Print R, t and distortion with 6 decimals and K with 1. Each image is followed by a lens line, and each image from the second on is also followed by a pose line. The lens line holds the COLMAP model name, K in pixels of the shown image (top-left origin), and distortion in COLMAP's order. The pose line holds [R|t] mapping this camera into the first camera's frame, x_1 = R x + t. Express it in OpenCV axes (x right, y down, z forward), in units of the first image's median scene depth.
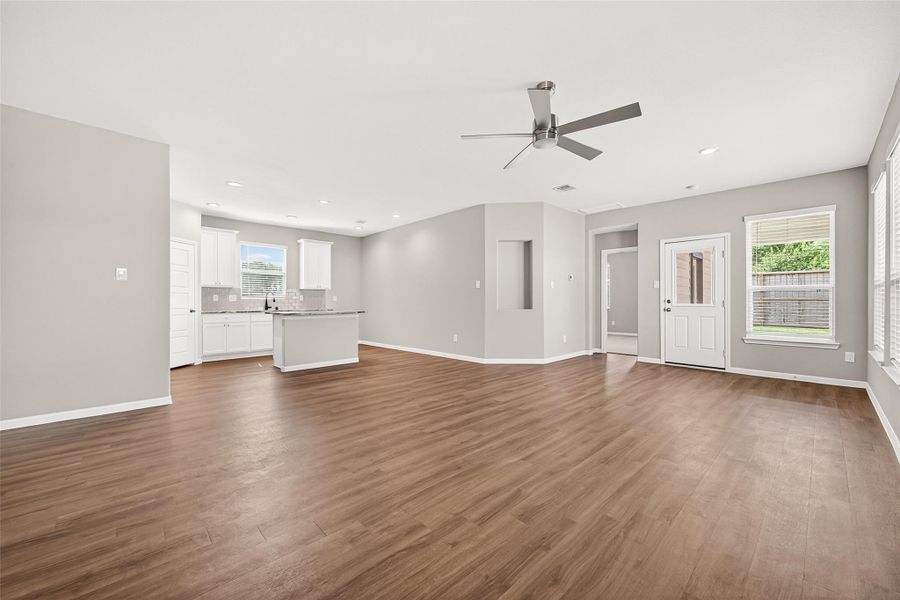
lens RADIAL K [[346.4, 0, 450.0], [0, 346.4, 300.0], [0, 0, 1]] dist [0.000041, -0.000298]
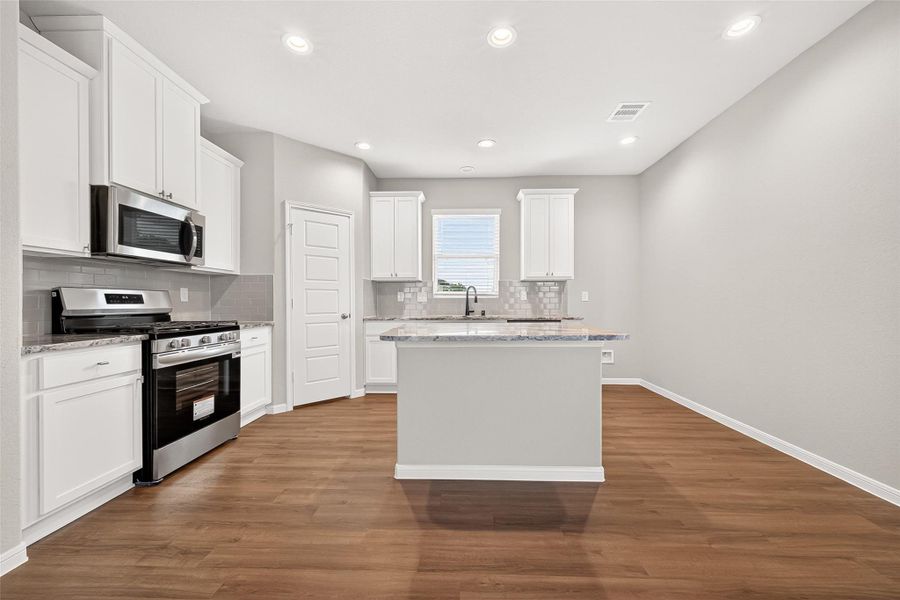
lens RADIAL K [[352.6, 0, 447.8], [0, 352.6, 302.2], [0, 0, 1]] dist [0.000432, -0.000092]
pose [[0.694220, -0.000596, -0.719762, -0.124160], [0.006381, 0.999965, 0.005327, 0.001404], [0.719734, -0.008291, 0.694200, 0.665348]]
